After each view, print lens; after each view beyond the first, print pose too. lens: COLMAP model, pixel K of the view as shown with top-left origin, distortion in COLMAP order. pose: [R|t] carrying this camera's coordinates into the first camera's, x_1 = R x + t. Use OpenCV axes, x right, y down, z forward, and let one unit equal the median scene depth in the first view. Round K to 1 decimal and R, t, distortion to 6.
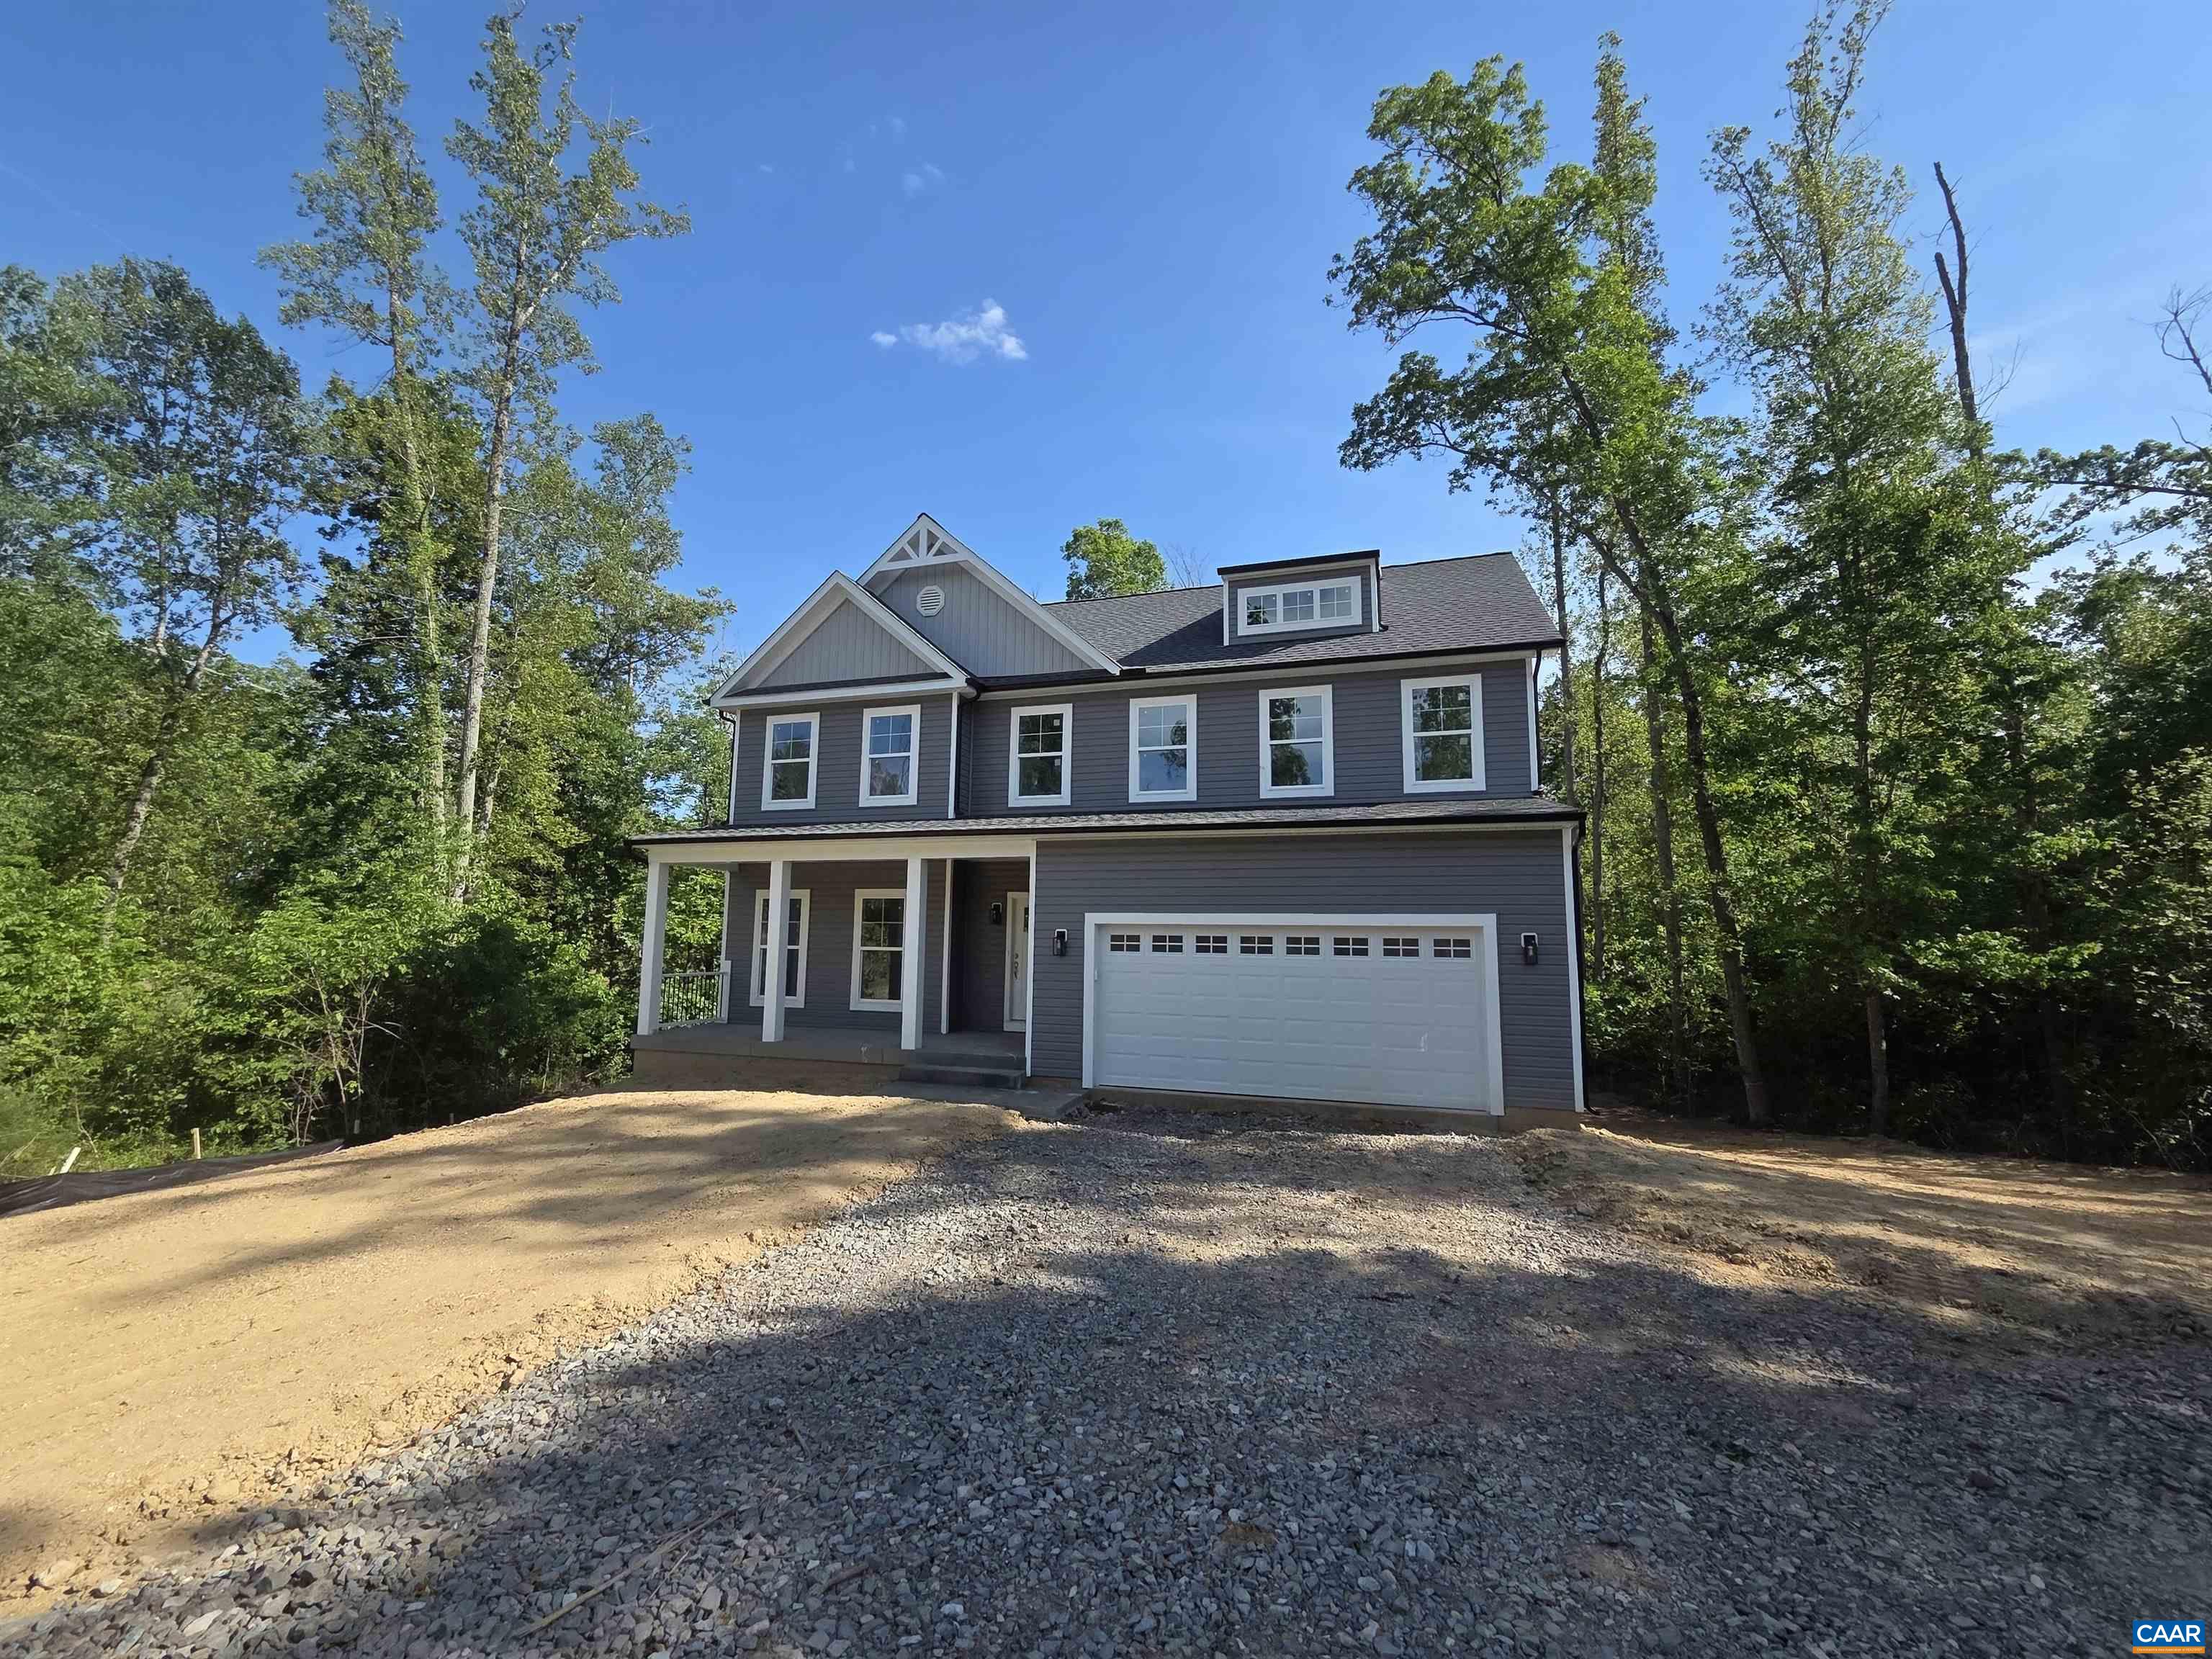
lens RADIAL K [[980.3, 0, 1104.2], [0, 980.3, 811.7], [0, 0, 1]] dist [-0.000495, -0.000108]
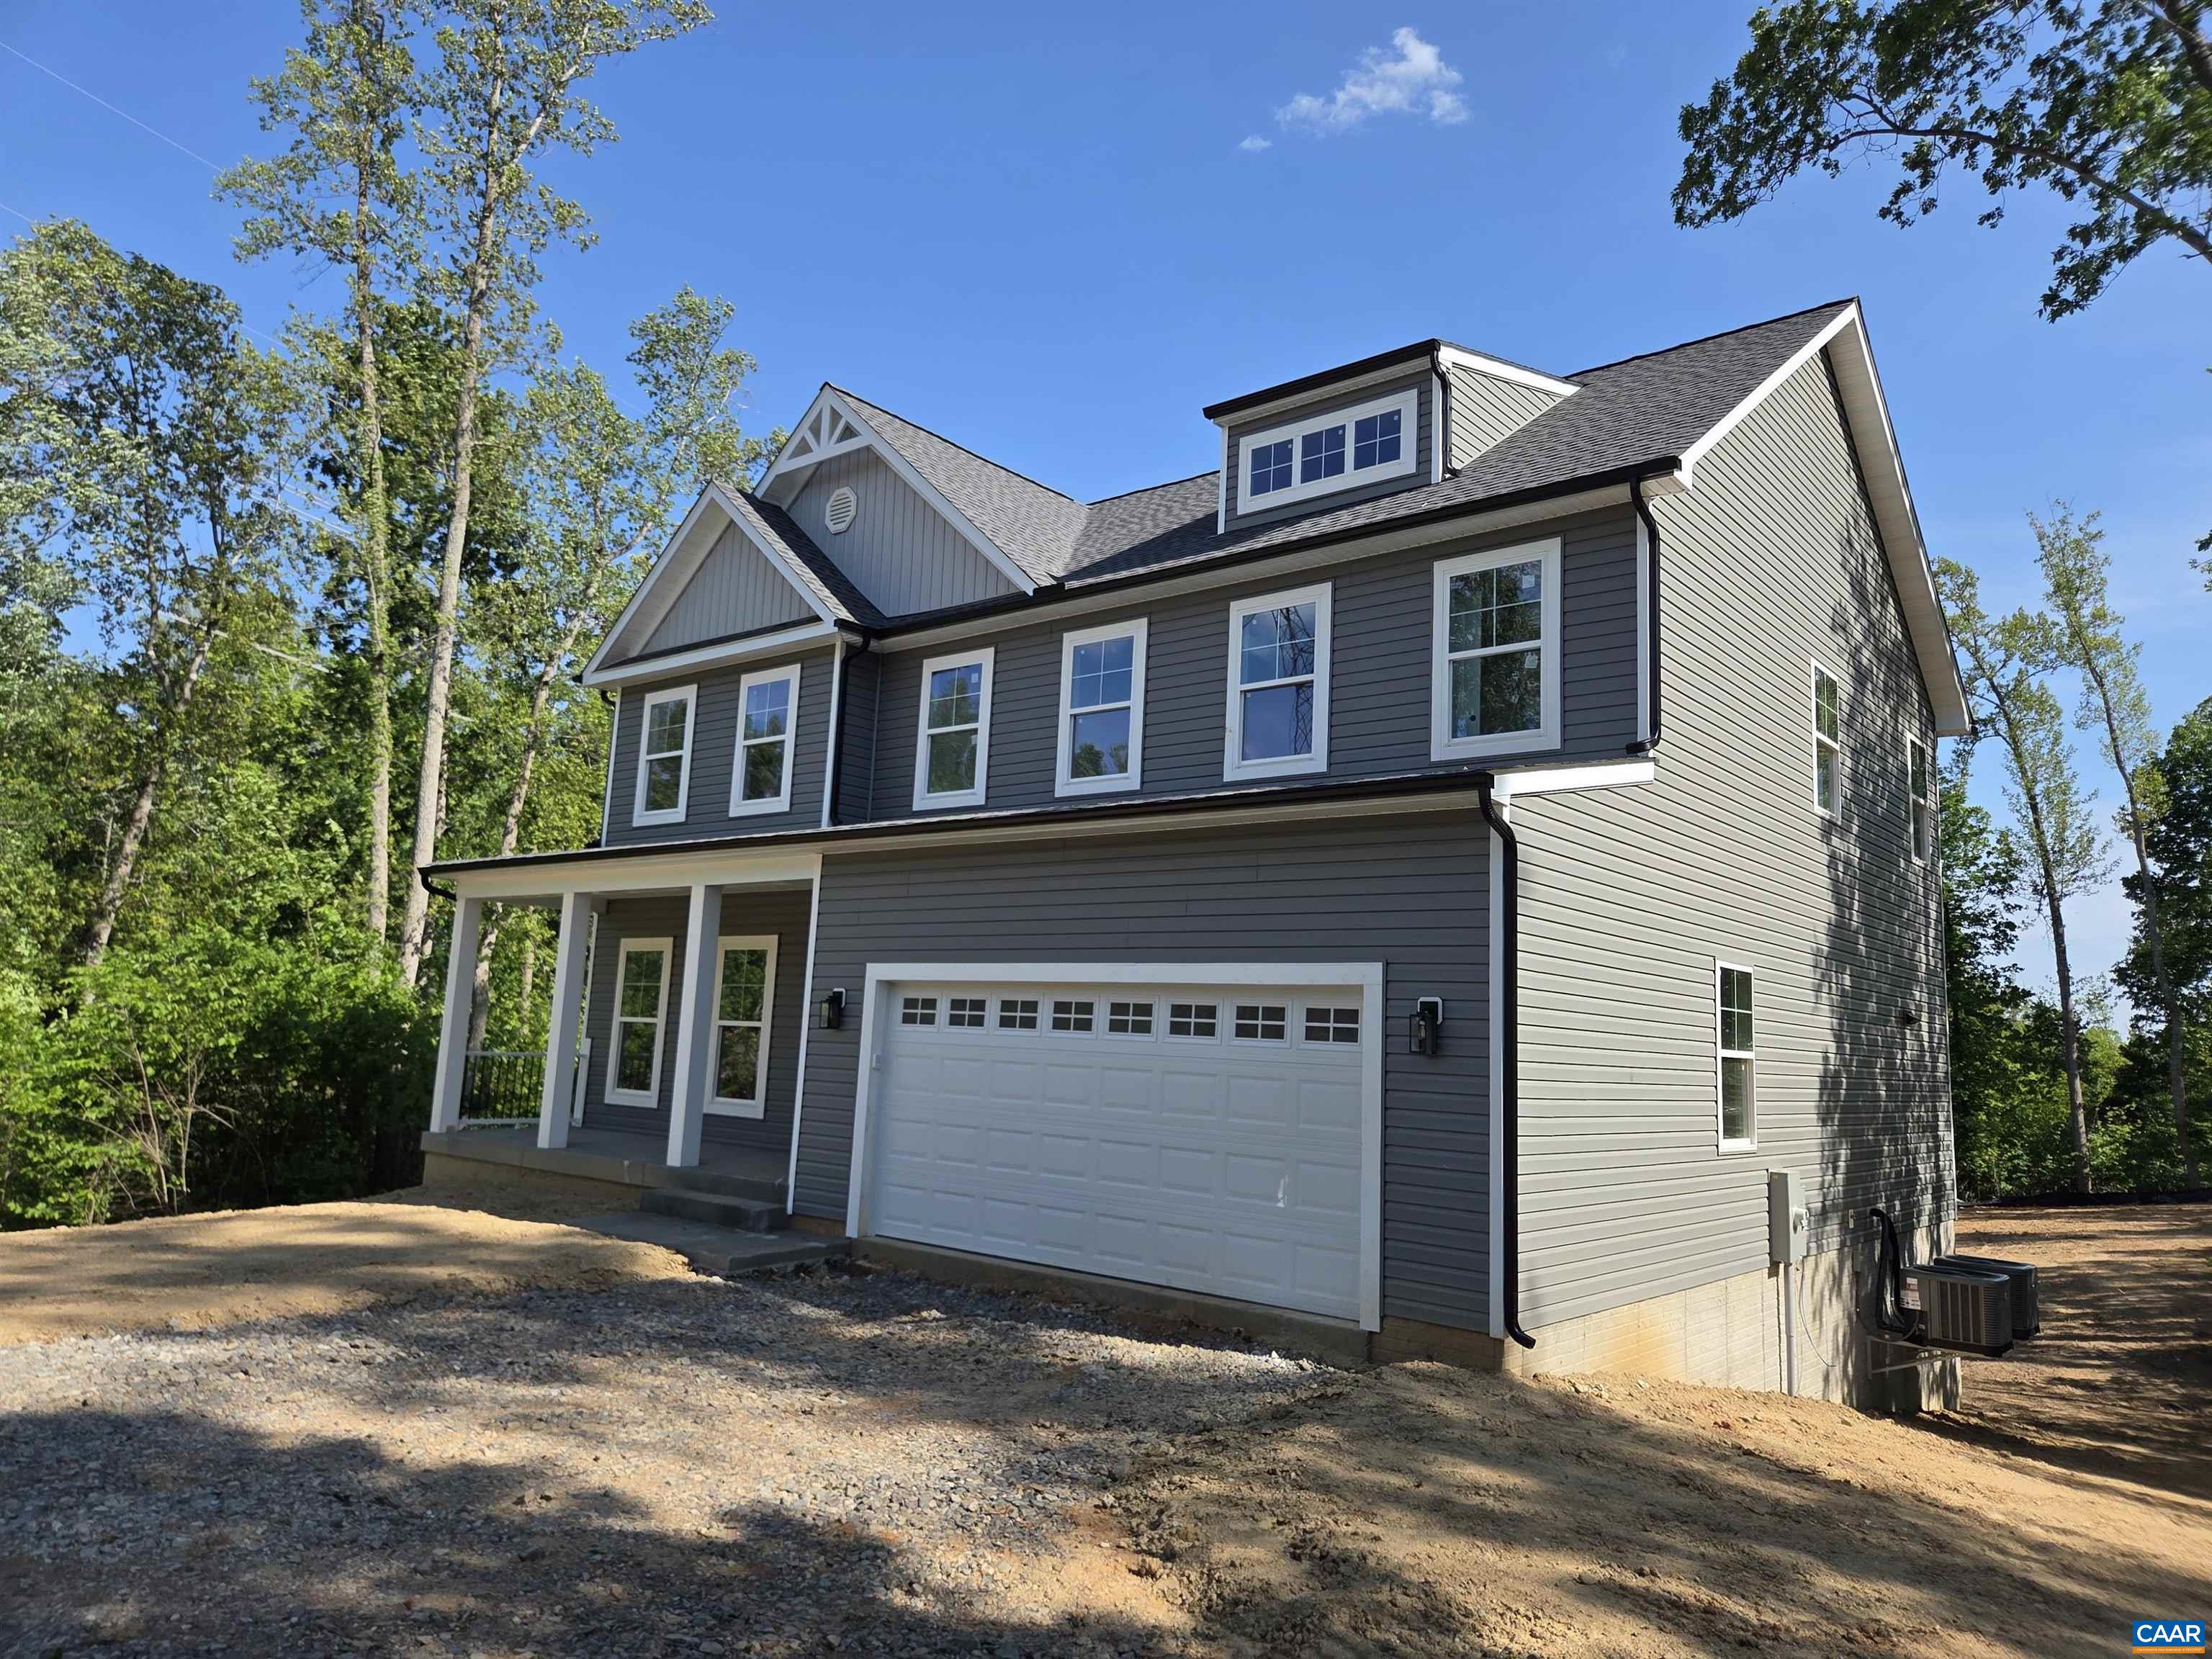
lens RADIAL K [[1474.4, 0, 1106.0], [0, 1474.4, 829.5], [0, 0, 1]] dist [0.114767, -0.204032]
pose [[0.938722, -0.028794, -0.343470, 0.371360], [0.027166, 0.999585, -0.009553, 0.022110], [0.343602, -0.000363, 0.939115, 0.106897]]
